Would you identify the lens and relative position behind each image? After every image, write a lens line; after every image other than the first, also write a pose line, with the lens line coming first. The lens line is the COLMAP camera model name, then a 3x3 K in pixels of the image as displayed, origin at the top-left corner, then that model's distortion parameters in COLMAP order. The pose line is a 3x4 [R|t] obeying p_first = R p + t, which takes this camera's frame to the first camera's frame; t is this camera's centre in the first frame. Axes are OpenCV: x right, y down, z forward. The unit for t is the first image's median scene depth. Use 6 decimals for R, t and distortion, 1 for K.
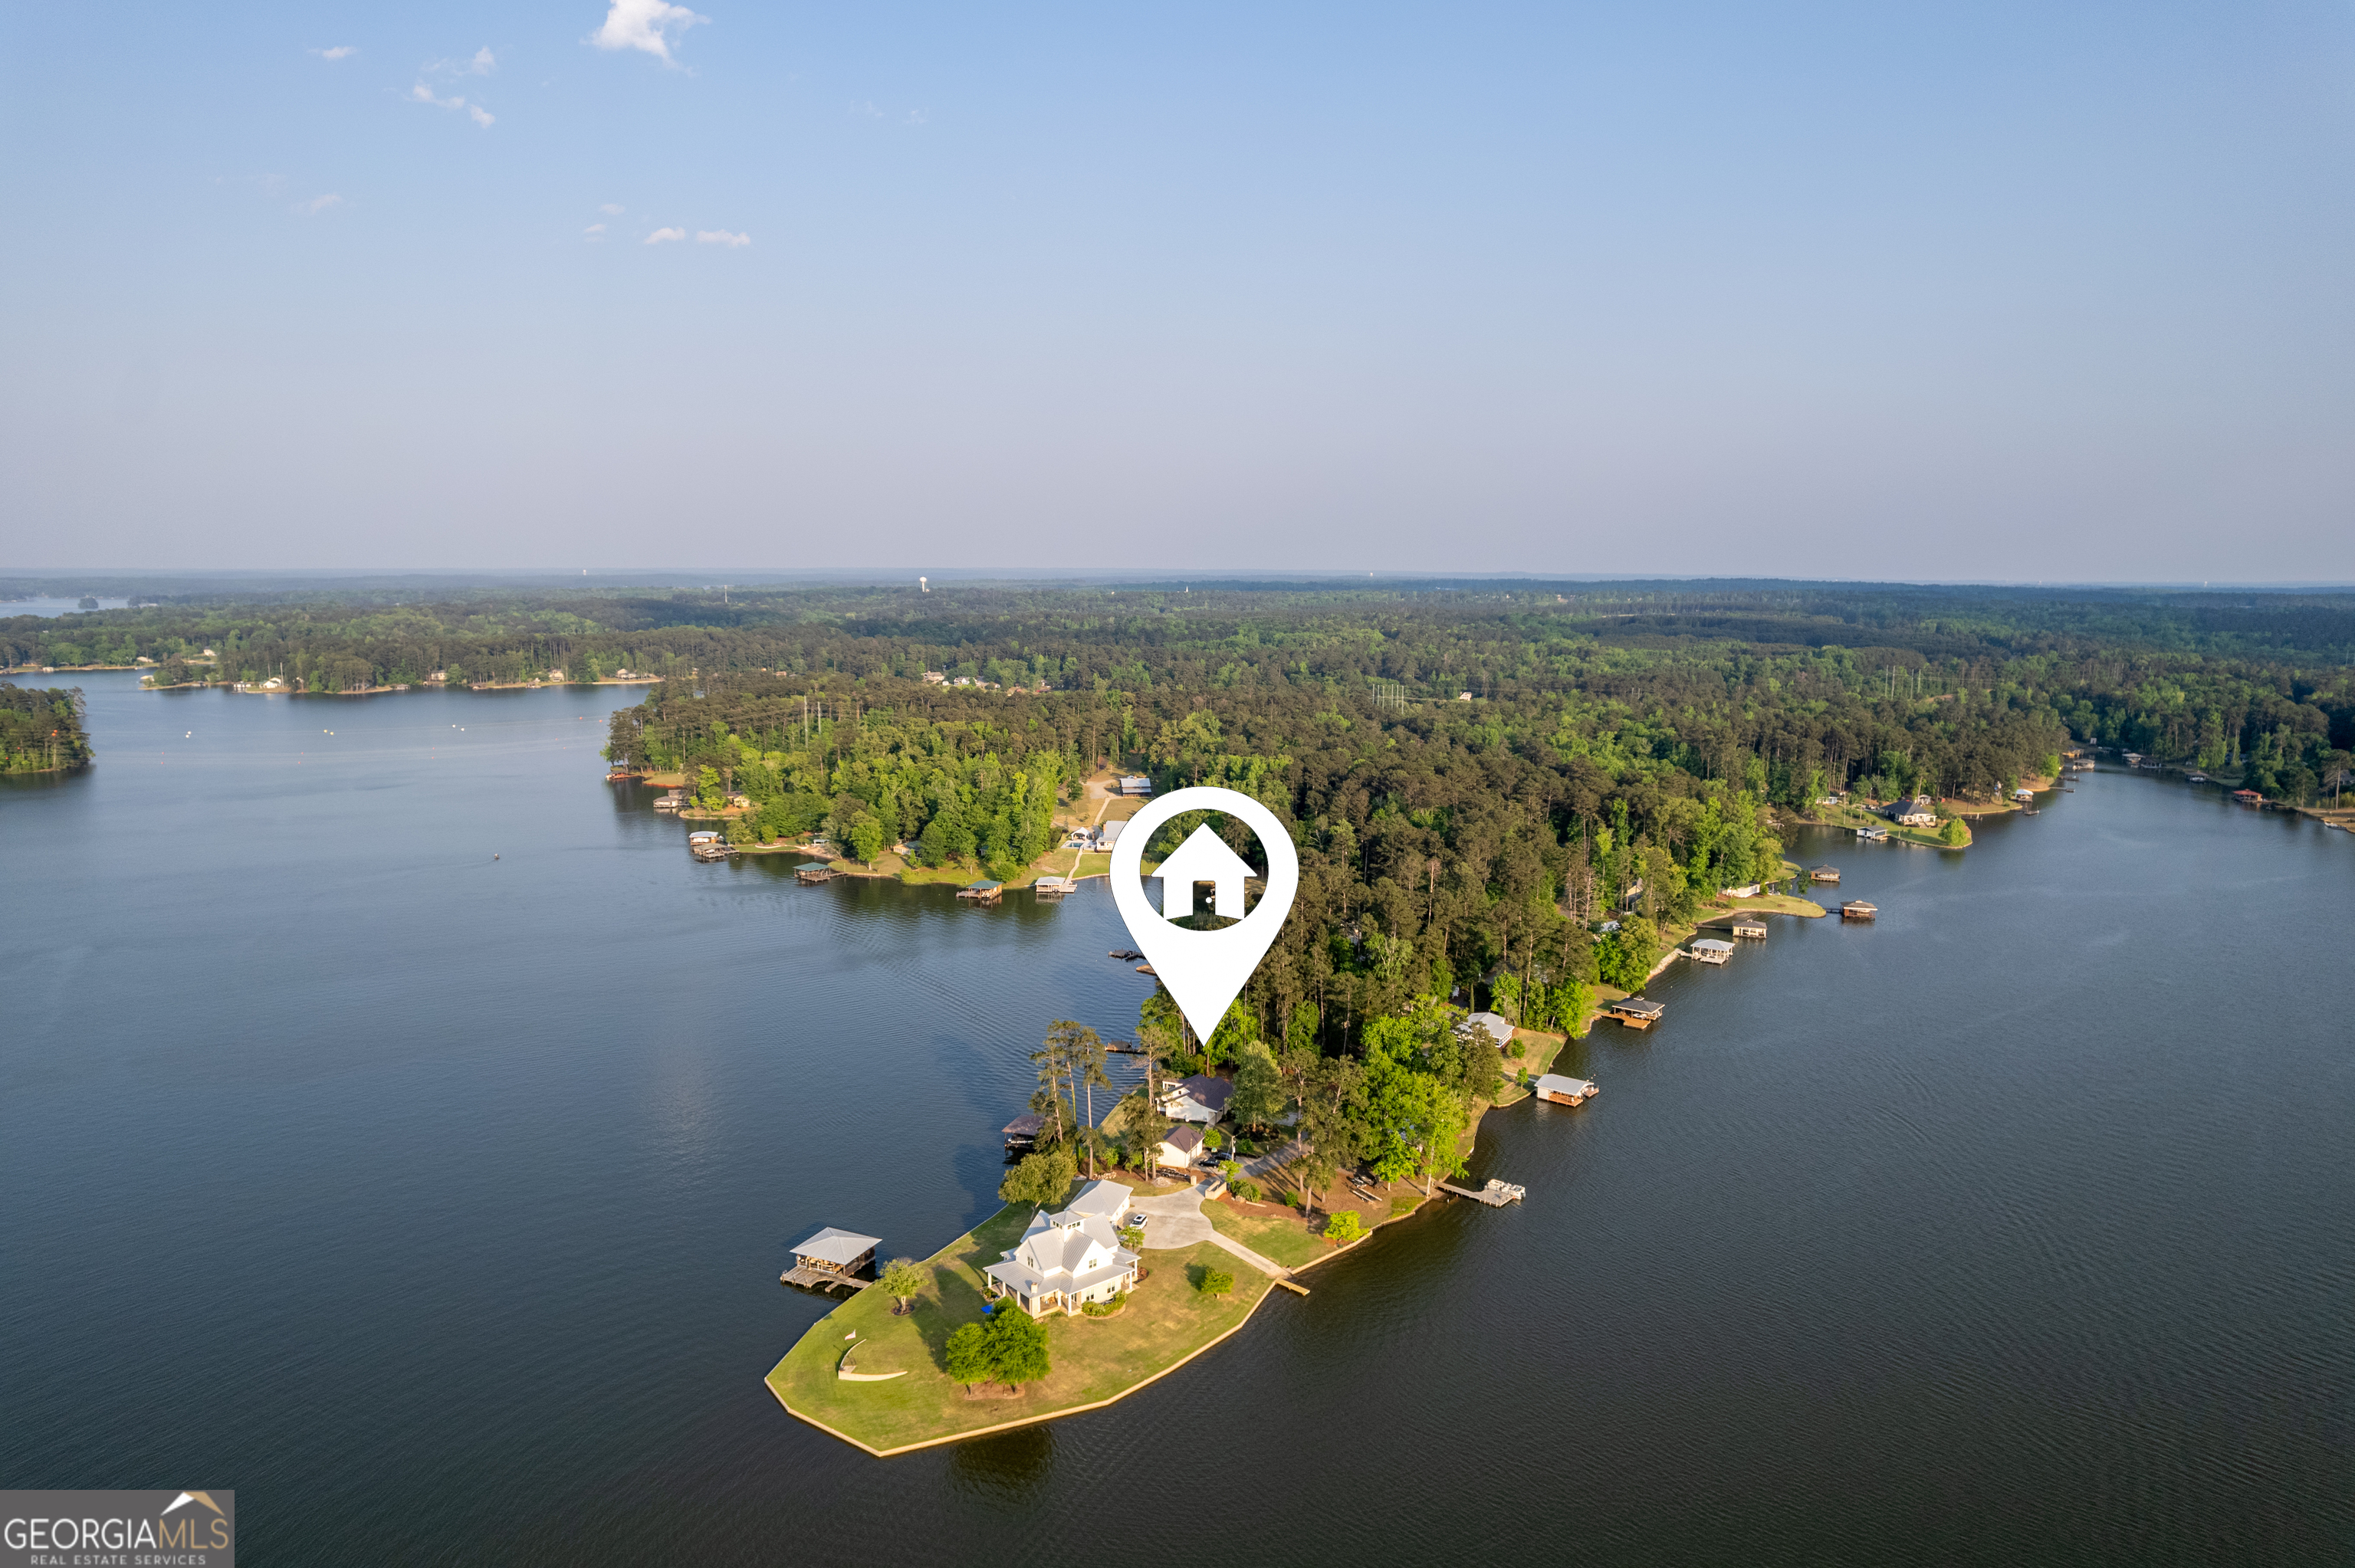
lens RADIAL K [[1518.0, 0, 1167.7], [0, 1518.0, 767.8], [0, 0, 1]] dist [-0.073035, 0.062643]
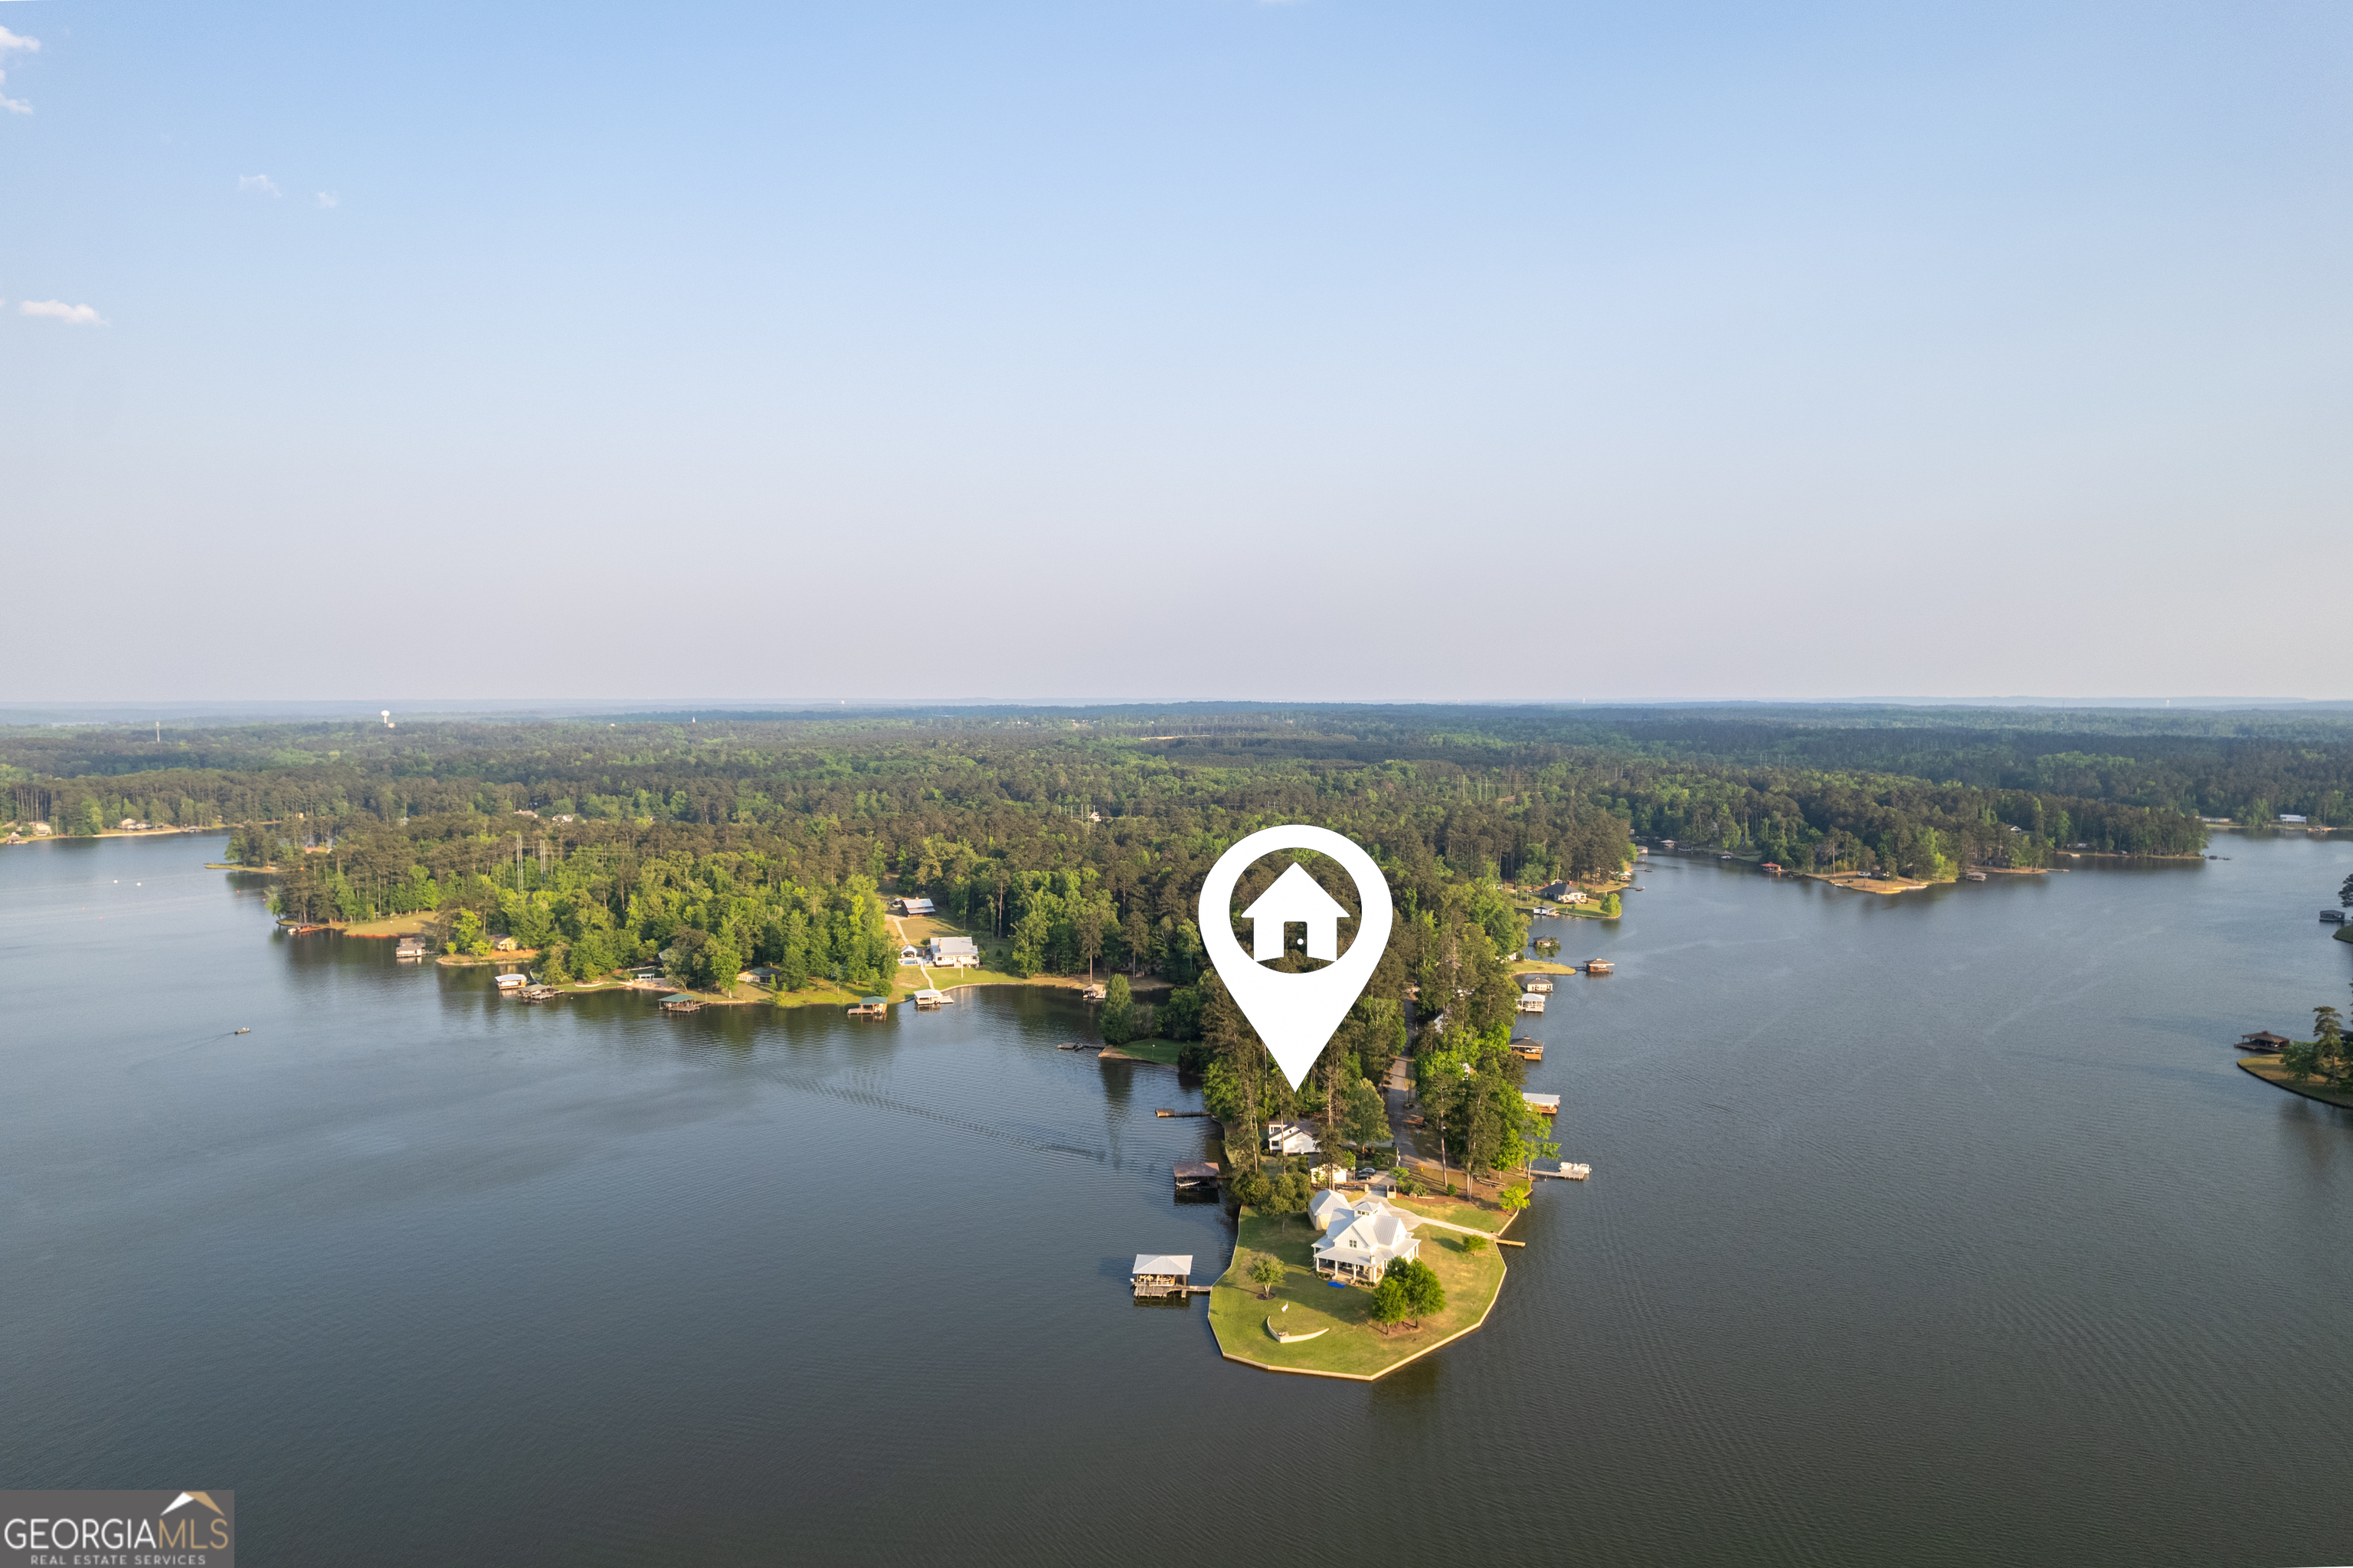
lens RADIAL K [[1517.0, 0, 1194.1], [0, 1517.0, 797.7], [0, 0, 1]] dist [-0.073035, 0.062643]
pose [[0.940553, -0.031109, 0.338221, -0.182615], [0.052447, 0.997155, -0.054133, 0.003358], [-0.335574, 0.068653, 0.939509, -0.052699]]
